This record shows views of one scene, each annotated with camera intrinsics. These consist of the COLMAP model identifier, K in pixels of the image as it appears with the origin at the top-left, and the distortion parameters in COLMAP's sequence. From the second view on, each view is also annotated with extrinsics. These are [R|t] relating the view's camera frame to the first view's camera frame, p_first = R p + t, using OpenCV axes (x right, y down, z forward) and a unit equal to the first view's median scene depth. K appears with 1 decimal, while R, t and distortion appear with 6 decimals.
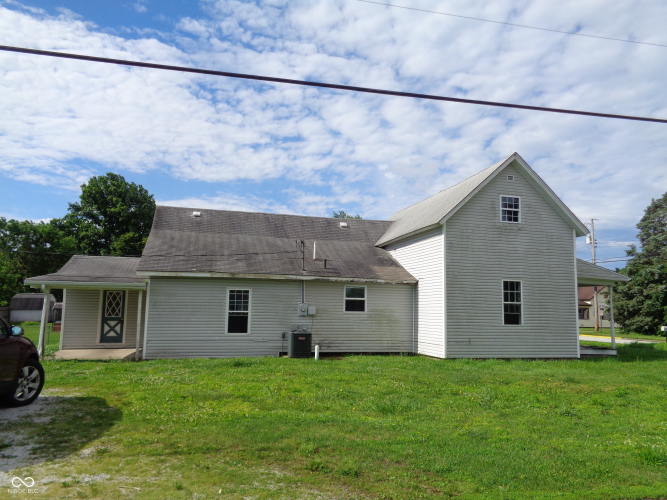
lens RADIAL K [[505.3, 0, 333.7], [0, 505.3, 250.9], [0, 0, 1]] dist [0.019710, -0.021114]
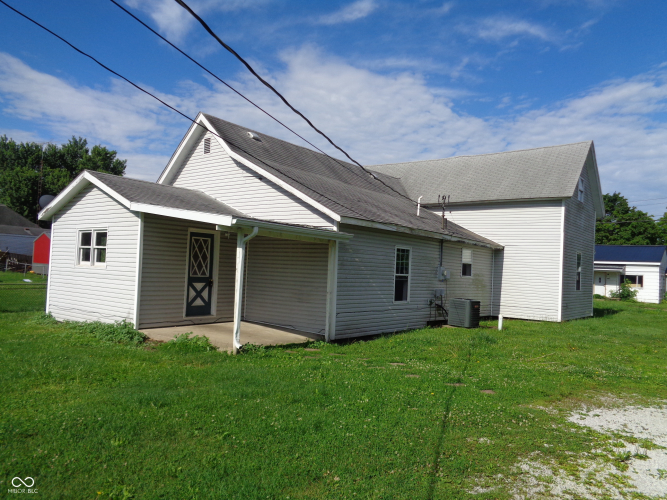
lens RADIAL K [[505.3, 0, 333.7], [0, 505.3, 249.2], [0, 0, 1]] dist [0.019710, -0.021114]
pose [[0.784058, 0.049528, 0.618708, -0.720852], [-0.107666, 0.992553, 0.056985, 0.040196], [-0.611278, -0.111293, 0.783552, 0.394729]]
